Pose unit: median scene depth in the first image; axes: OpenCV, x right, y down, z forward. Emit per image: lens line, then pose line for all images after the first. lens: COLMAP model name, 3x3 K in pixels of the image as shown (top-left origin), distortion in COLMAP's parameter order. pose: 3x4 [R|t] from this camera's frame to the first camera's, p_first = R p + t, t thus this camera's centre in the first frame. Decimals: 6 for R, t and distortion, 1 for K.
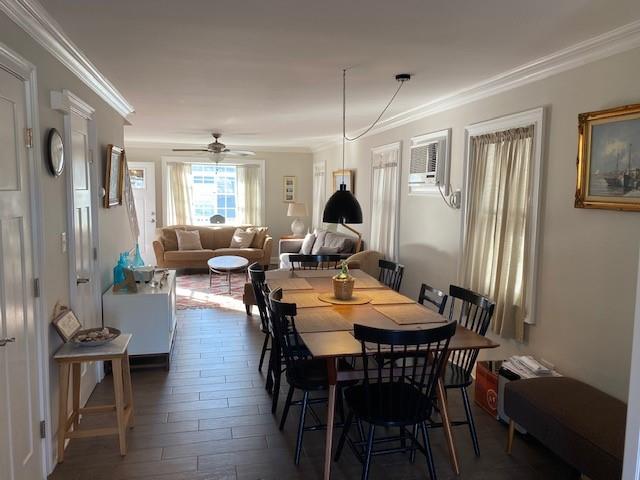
lens RADIAL K [[487.4, 0, 320.0], [0, 487.4, 240.0], [0, 0, 1]] dist [0.112510, -0.000639]
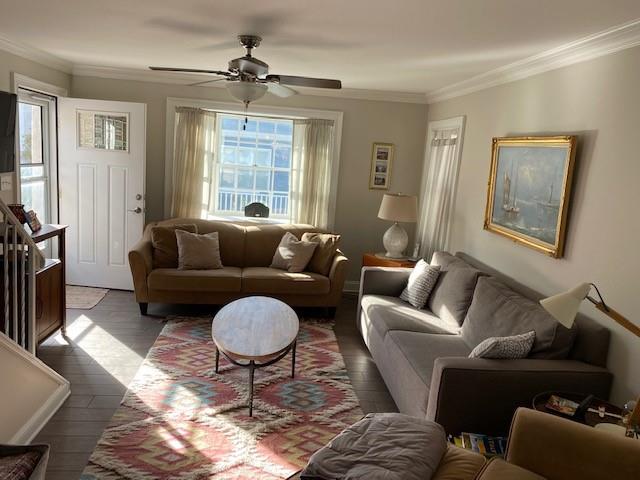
lens RADIAL K [[487.4, 0, 320.0], [0, 487.4, 240.0], [0, 0, 1]] dist [0.112510, -0.000639]
pose [[0.990416, 0.079922, -0.112642, -0.066467], [-0.072978, 0.995247, 0.064486, -0.054092], [0.117260, -0.055648, 0.991541, 0.446381]]
